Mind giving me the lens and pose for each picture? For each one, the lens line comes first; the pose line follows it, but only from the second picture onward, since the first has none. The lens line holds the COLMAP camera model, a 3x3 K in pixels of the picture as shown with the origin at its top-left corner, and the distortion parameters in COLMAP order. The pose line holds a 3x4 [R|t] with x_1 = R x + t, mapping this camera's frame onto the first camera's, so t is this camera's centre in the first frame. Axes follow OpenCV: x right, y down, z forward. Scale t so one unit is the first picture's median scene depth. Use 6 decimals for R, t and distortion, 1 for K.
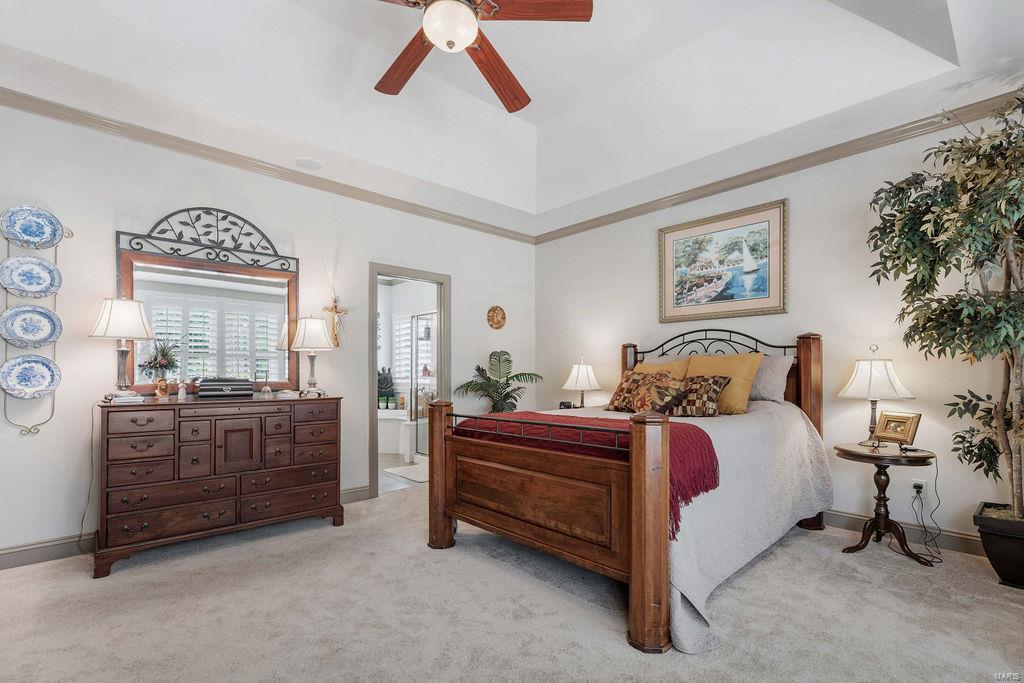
lens RADIAL K [[463.8, 0, 513.0], [0, 463.8, 372.3], [0, 0, 1]] dist [0.000499, 0.000085]
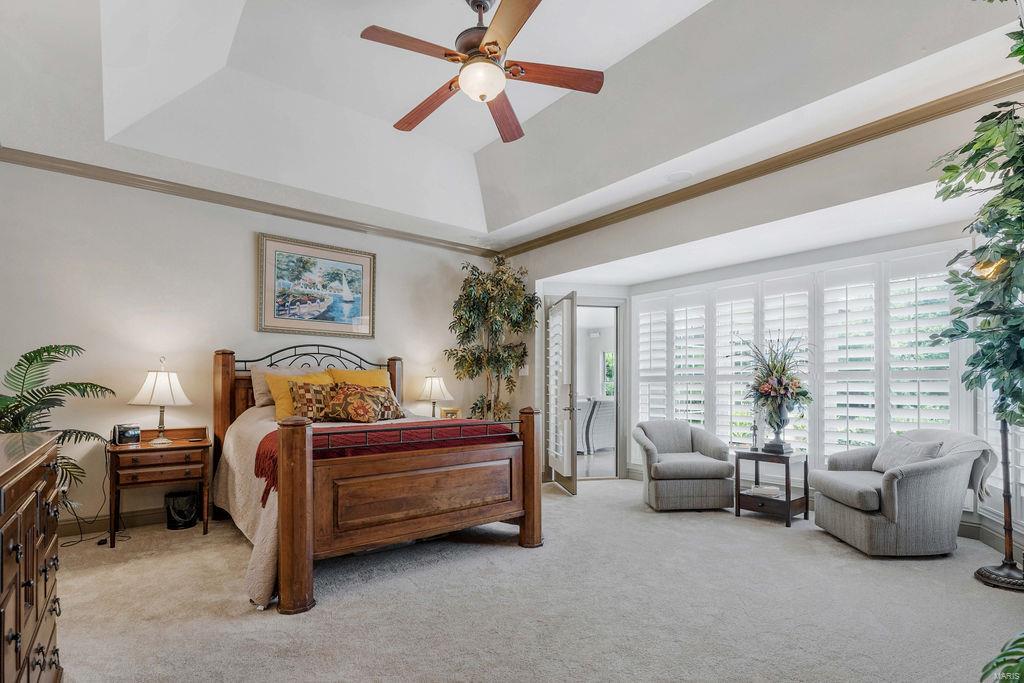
lens RADIAL K [[497.4, 0, 514.7], [0, 497.4, 384.5], [0, 0, 1]] dist [-0.000593, -0.000106]
pose [[0.078773, 0.003172, 0.996888, -0.716559], [-0.004624, 0.999985, -0.002816, 0.003360], [-0.996882, -0.004388, 0.078786, 0.434221]]
